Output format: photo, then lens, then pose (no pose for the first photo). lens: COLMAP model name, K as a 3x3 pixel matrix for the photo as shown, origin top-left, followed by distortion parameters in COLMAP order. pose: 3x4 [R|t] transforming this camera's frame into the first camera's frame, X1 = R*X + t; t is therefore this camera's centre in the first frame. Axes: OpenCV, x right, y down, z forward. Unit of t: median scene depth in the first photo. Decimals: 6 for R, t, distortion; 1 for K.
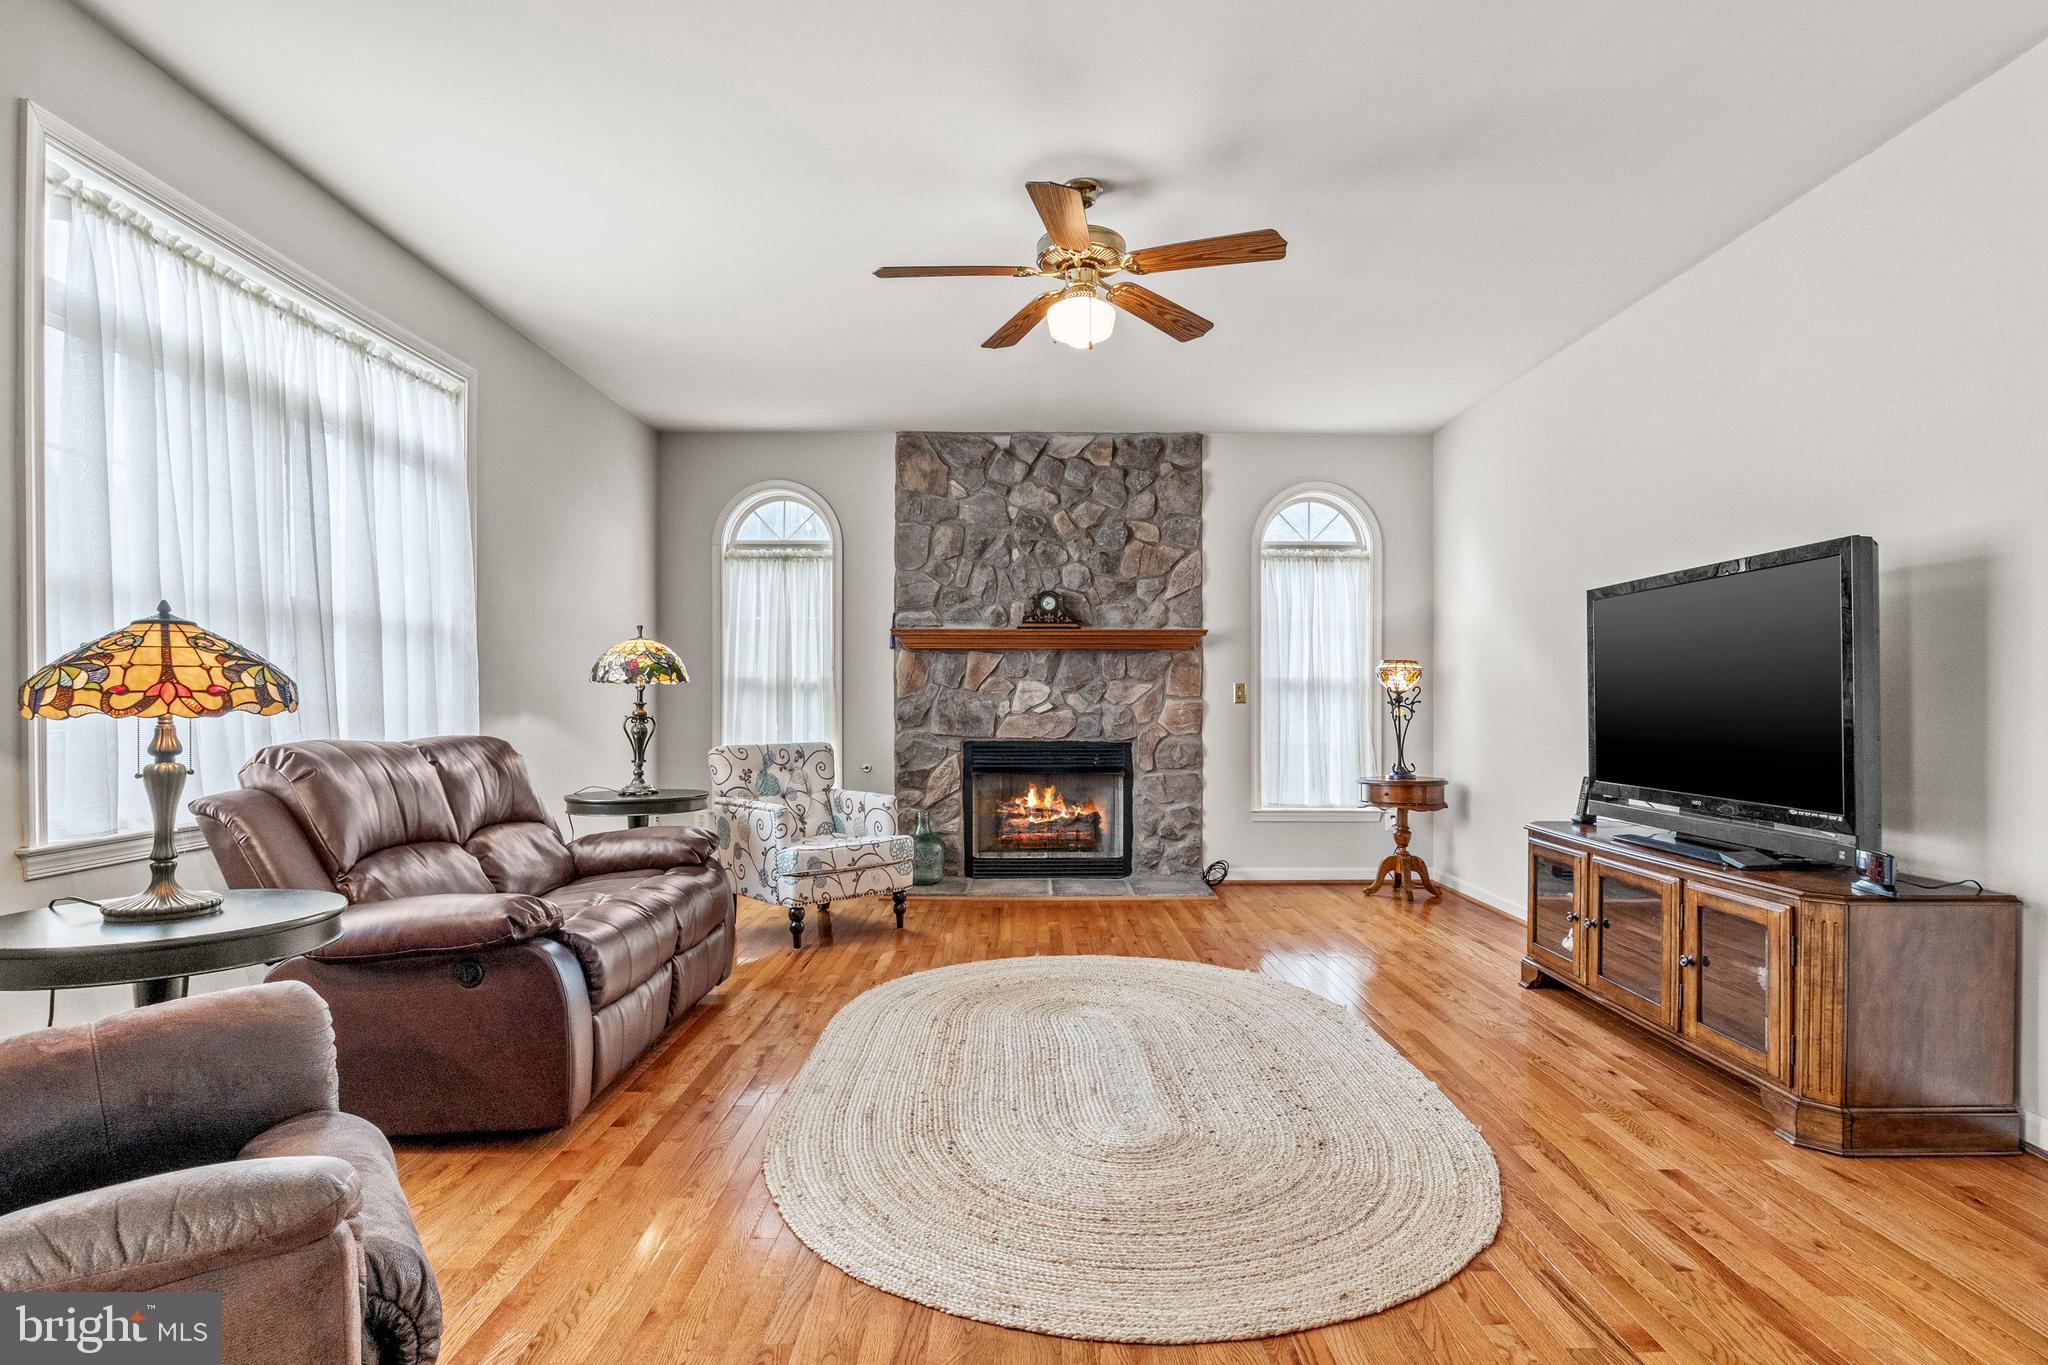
lens RADIAL K [[1042.0, 0, 1038.5], [0, 1042.0, 704.8], [0, 0, 1]] dist [-0.006130, -0.003262]
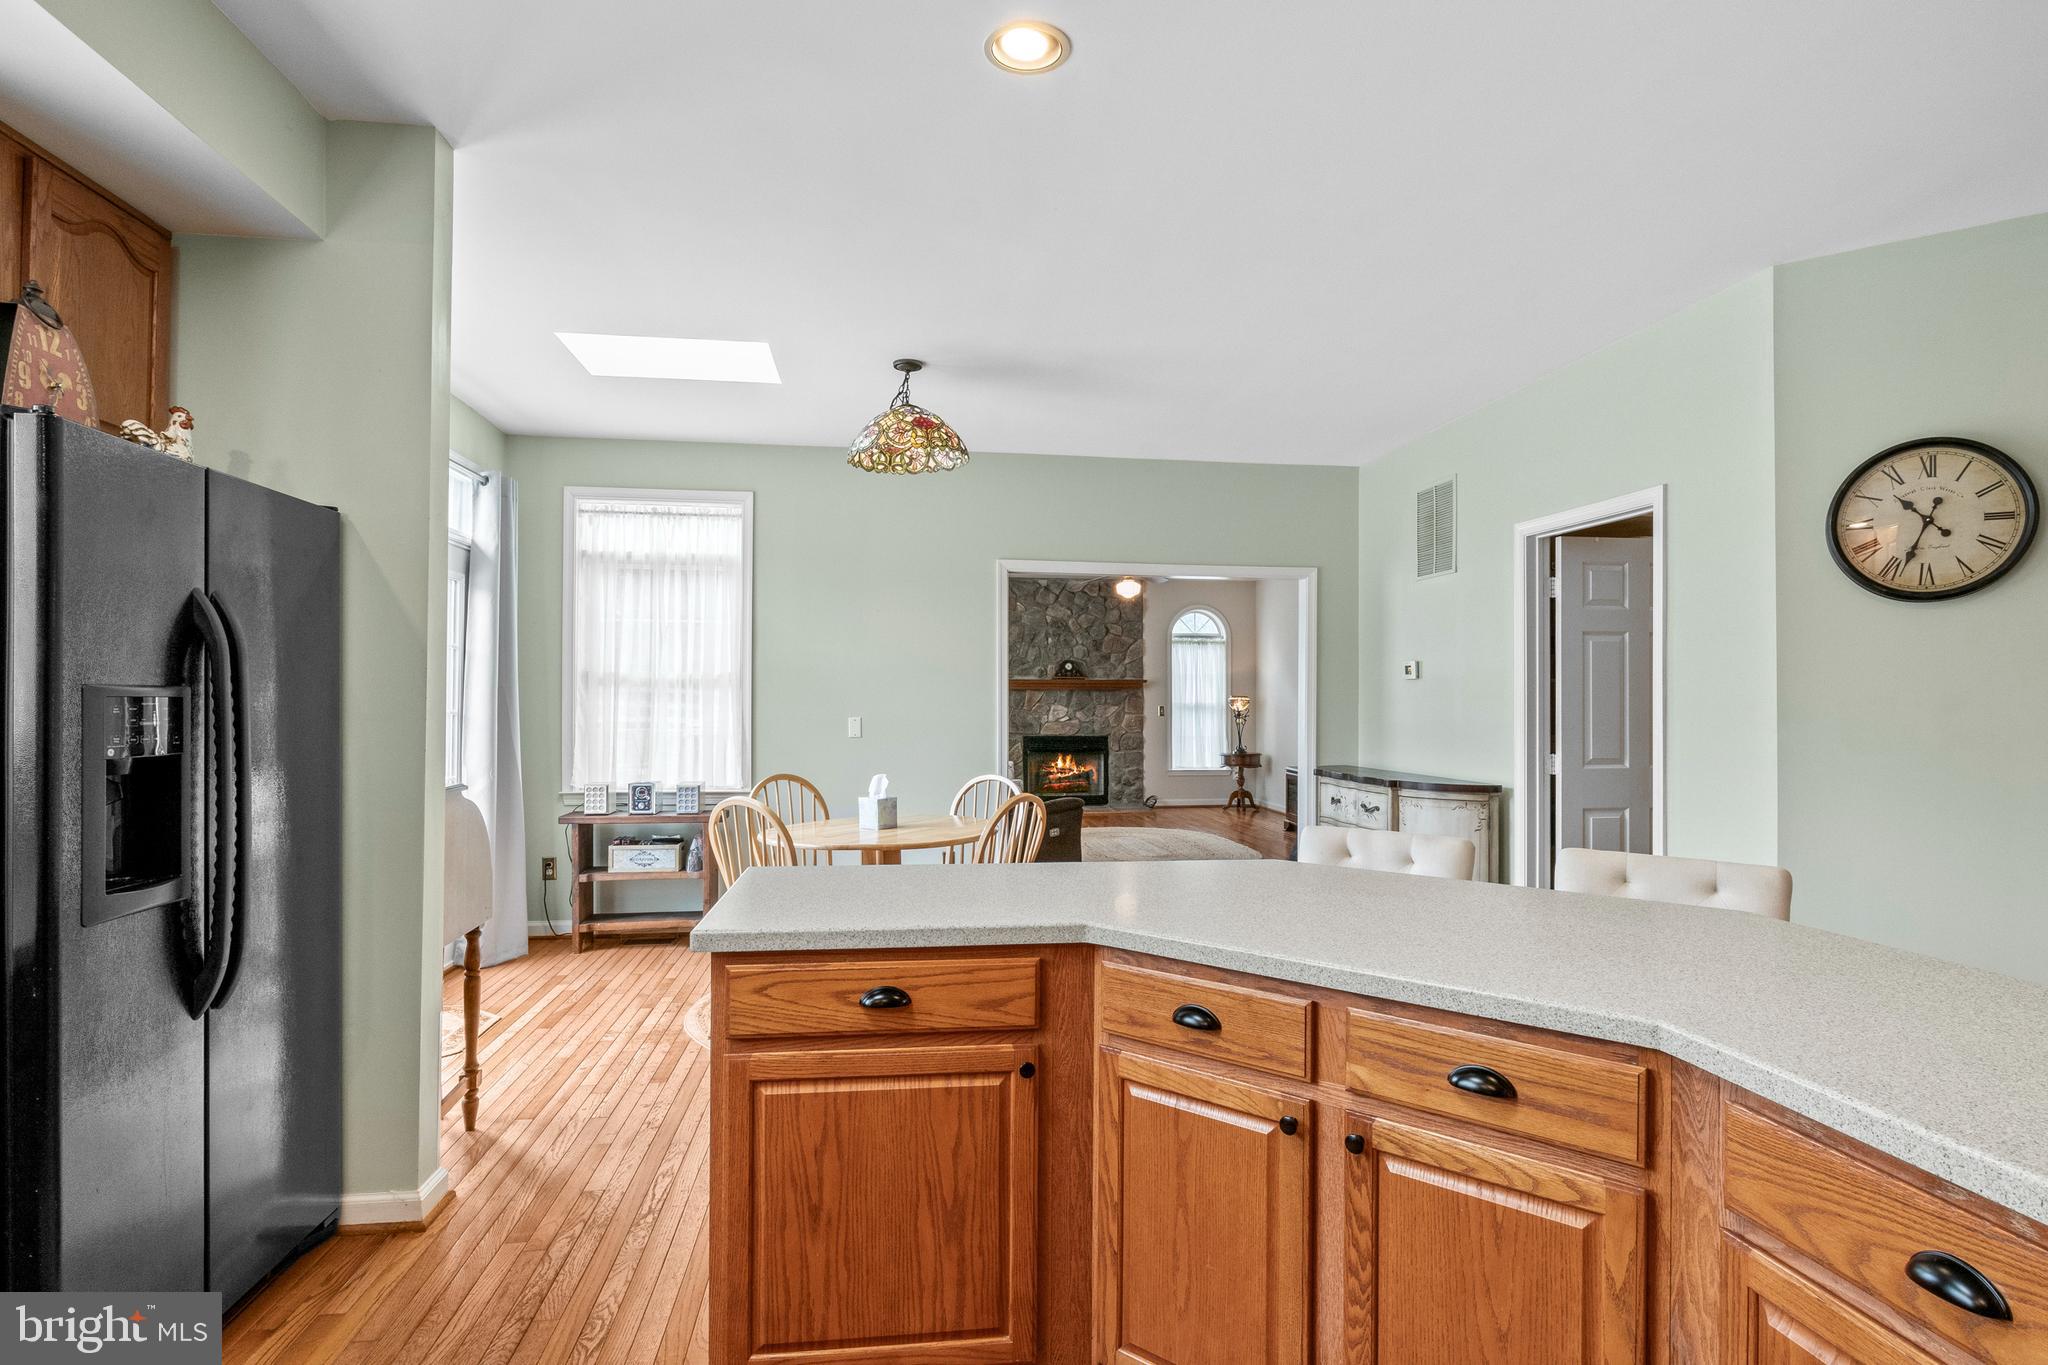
lens RADIAL K [[1042.0, 0, 1021.7], [0, 1042.0, 691.3], [0, 0, 1]] dist [-0.006130, -0.003262]
pose [[0.993809, 0.000743, 0.111099, -0.293837], [0.000252, 0.999960, -0.008936, -0.031410], [-0.111101, 0.008909, 0.993769, -0.947899]]
